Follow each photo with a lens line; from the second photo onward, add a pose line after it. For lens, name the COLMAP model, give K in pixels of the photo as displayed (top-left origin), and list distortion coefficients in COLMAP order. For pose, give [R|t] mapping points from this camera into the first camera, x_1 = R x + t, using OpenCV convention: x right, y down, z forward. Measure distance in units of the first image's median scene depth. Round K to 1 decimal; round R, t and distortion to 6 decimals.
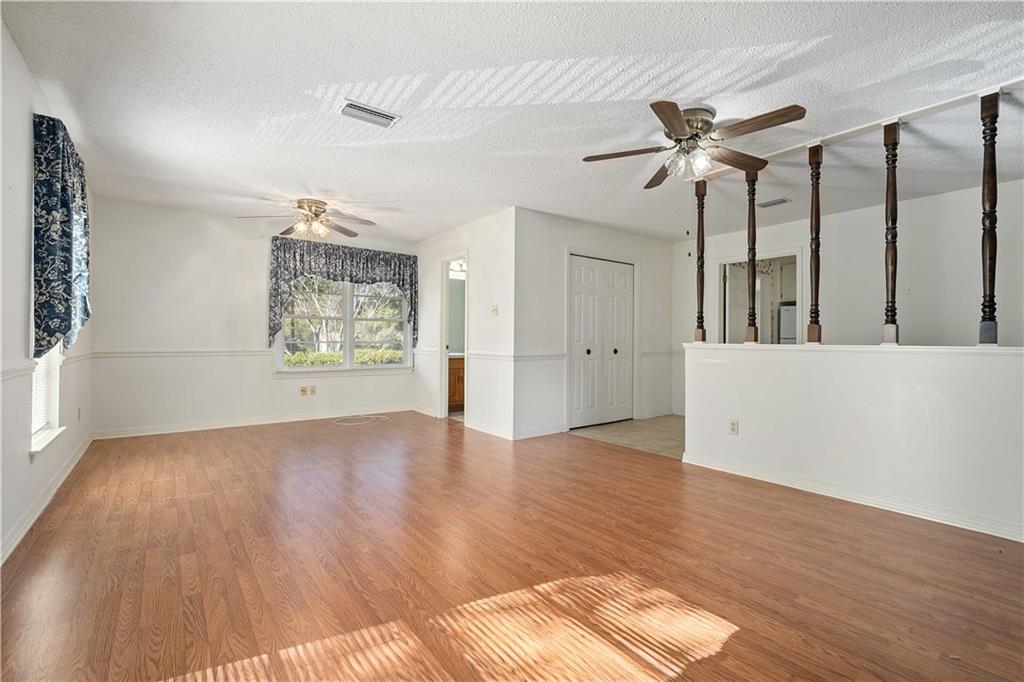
lens RADIAL K [[442.9, 0, 517.2], [0, 442.9, 339.9], [0, 0, 1]] dist [-0.001340, 0.000100]
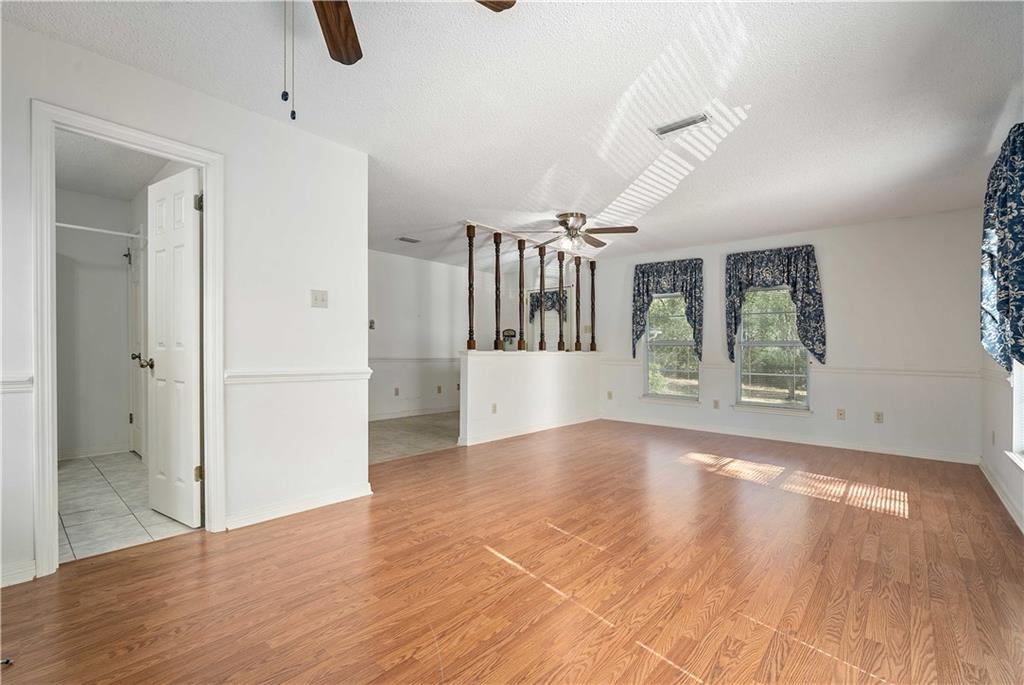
lens RADIAL K [[450.6, 0, 515.9], [0, 450.6, 345.4], [0, 0, 1]] dist [-0.006601, 0.000862]
pose [[-0.181866, 0.000145, 0.983323, -1.354816], [-0.005550, 0.999984, -0.001174, -0.013487], [-0.983308, -0.005671, -0.181862, 1.669042]]
